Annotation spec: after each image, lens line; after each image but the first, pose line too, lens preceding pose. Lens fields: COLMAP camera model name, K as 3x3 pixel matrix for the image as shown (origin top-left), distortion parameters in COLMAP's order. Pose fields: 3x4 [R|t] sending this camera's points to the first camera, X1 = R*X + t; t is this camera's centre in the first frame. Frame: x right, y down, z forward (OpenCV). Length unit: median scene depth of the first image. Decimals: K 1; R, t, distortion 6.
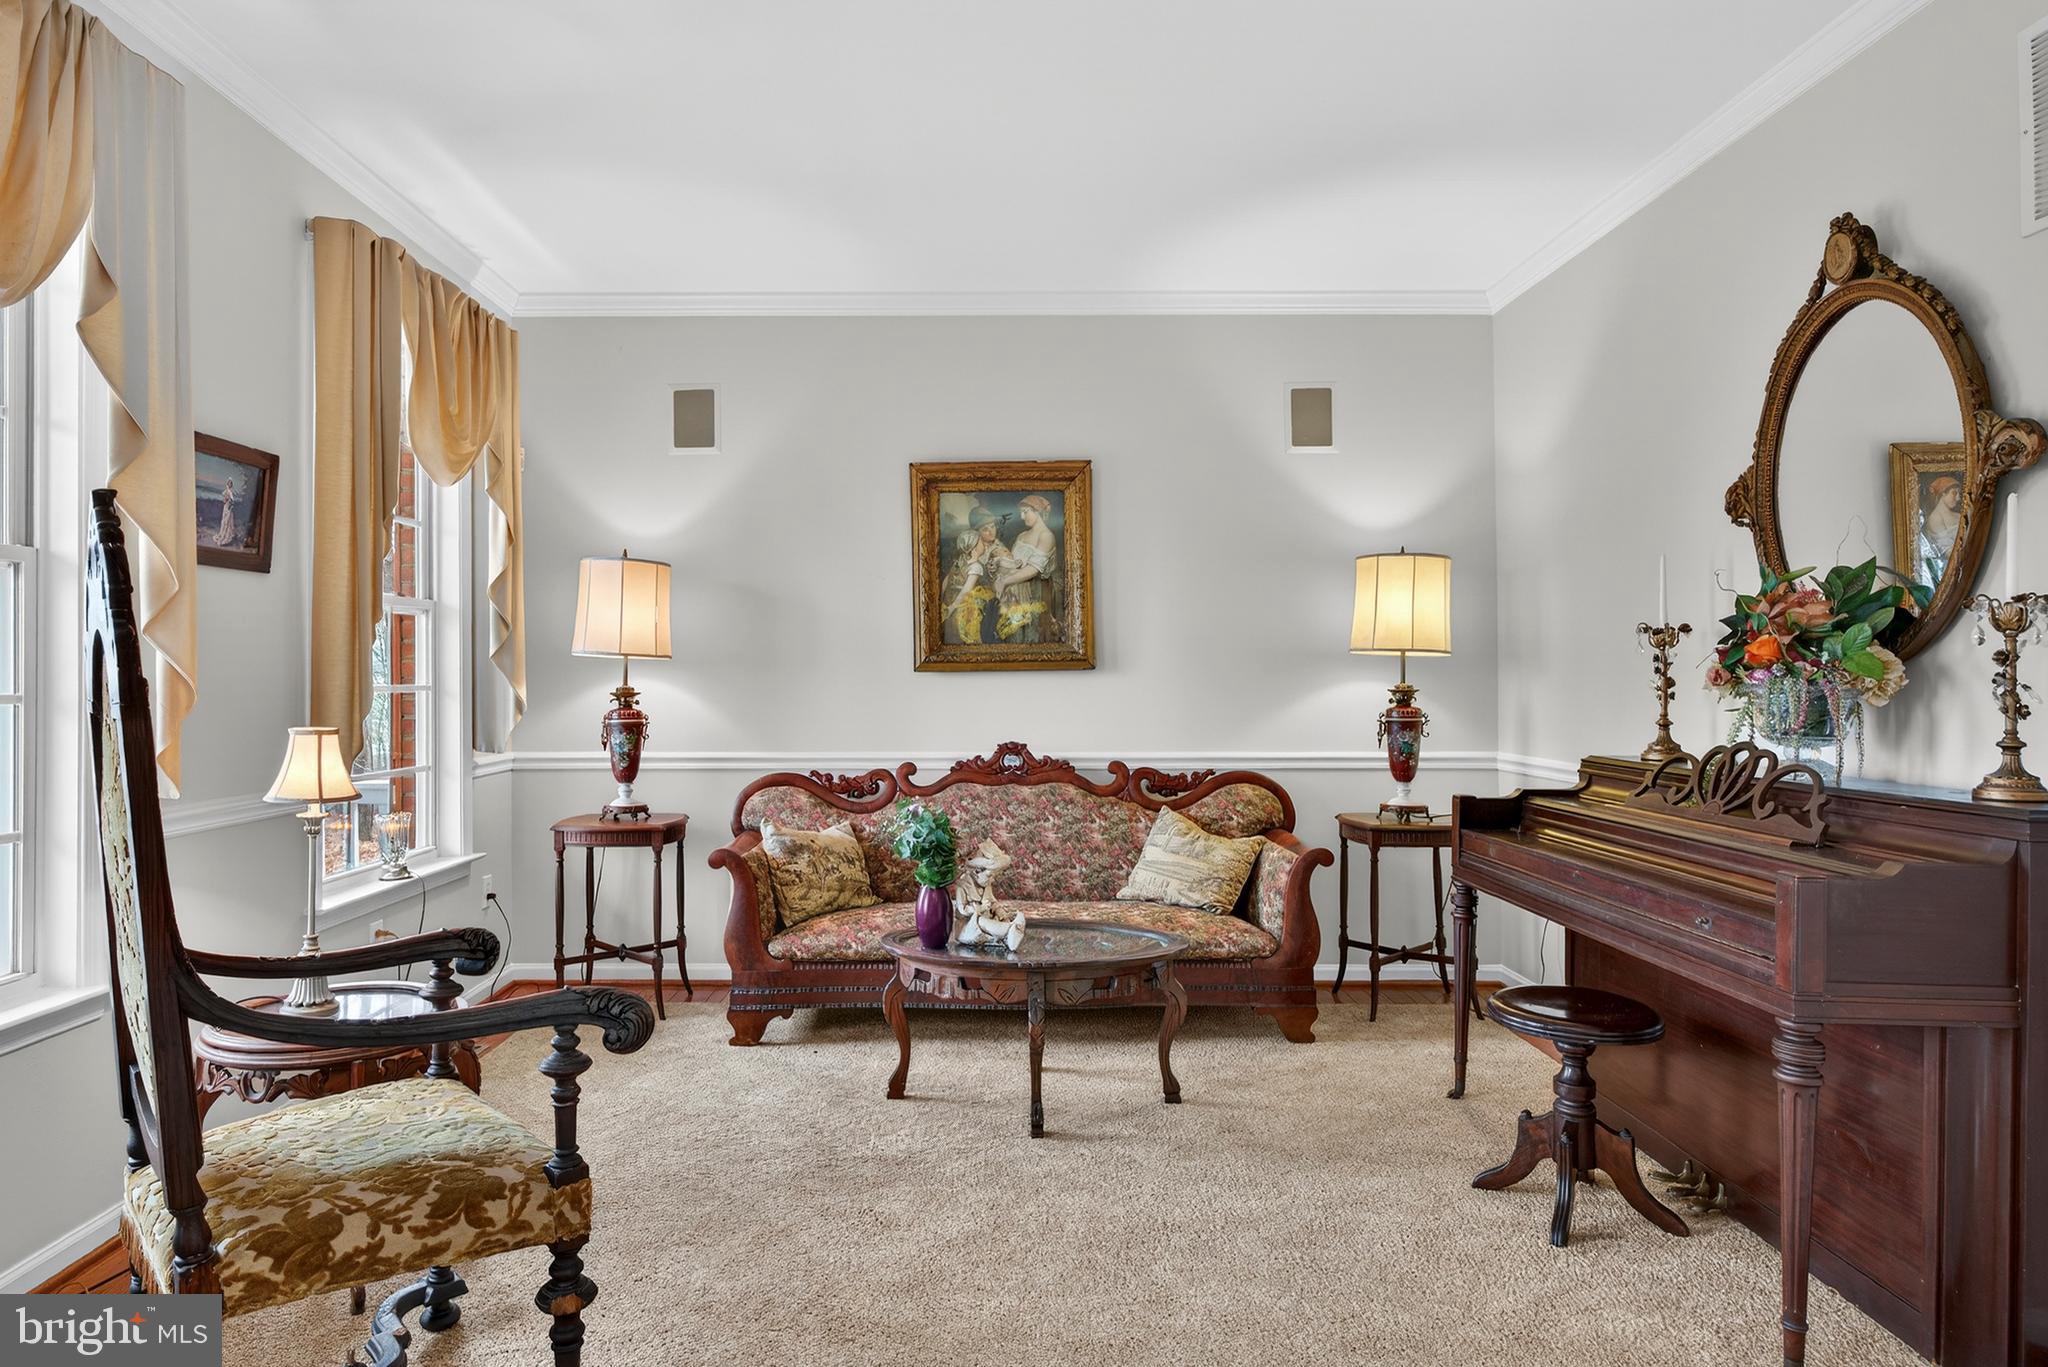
lens RADIAL K [[1188.6, 0, 1022.3], [0, 1188.6, 671.7], [0, 0, 1]] dist [0.002192, 0.001195]
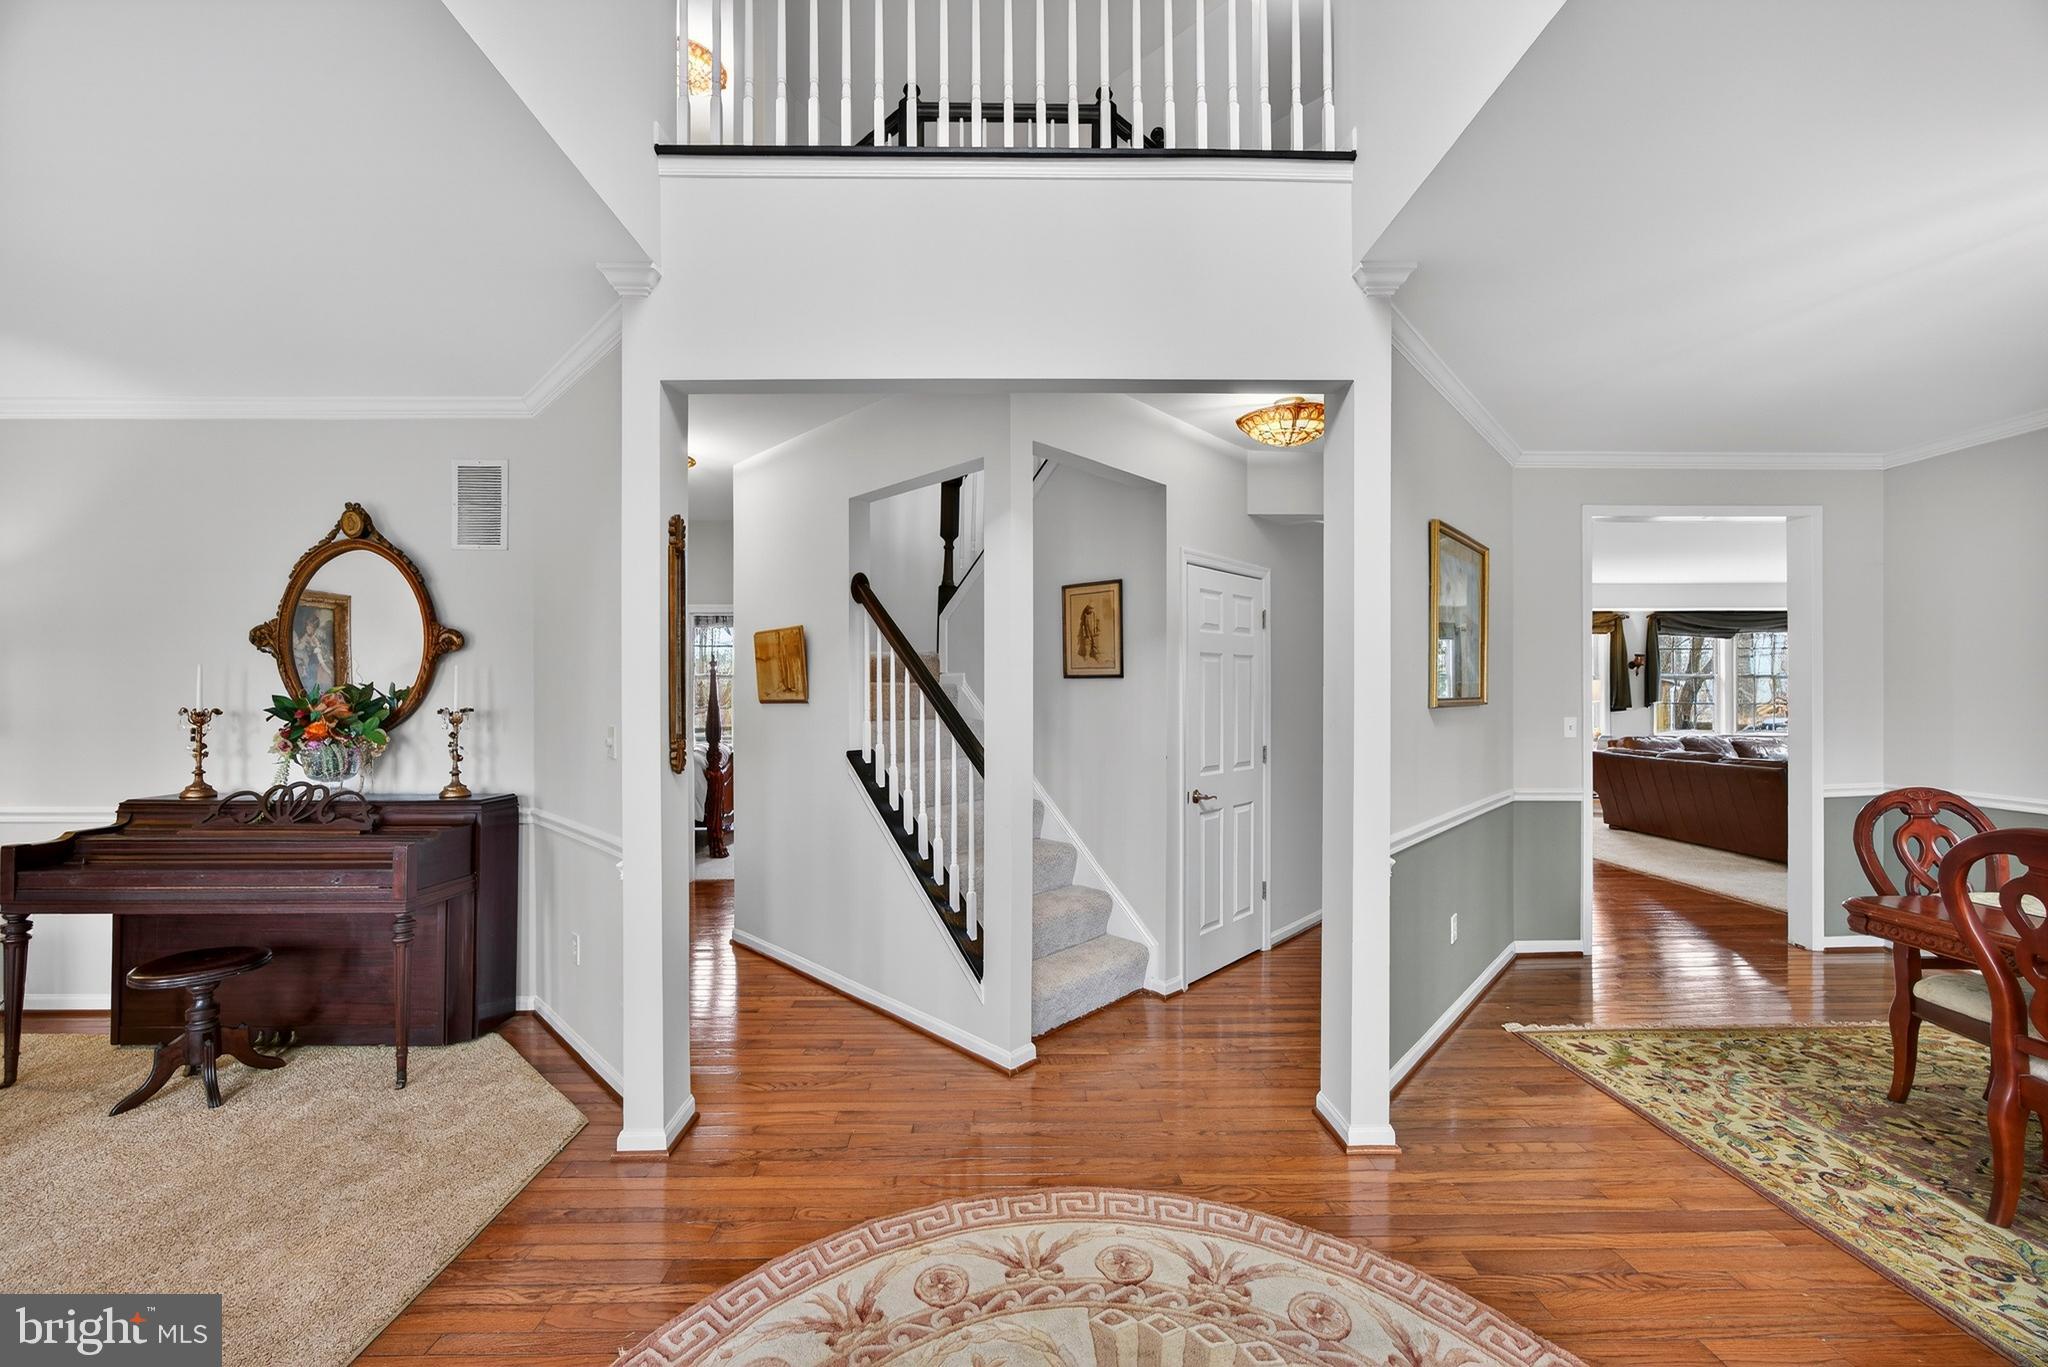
lens RADIAL K [[780.1, 0, 1023.3], [0, 780.1, 687.4], [0, 0, 1]] dist [-0.013048, 0.001507]
pose [[0.003141, 0.006364, 0.999975, -0.573938], [-0.008959, 0.999940, -0.006335, -0.088468], [-0.999955, -0.008939, 0.003198, -0.094033]]
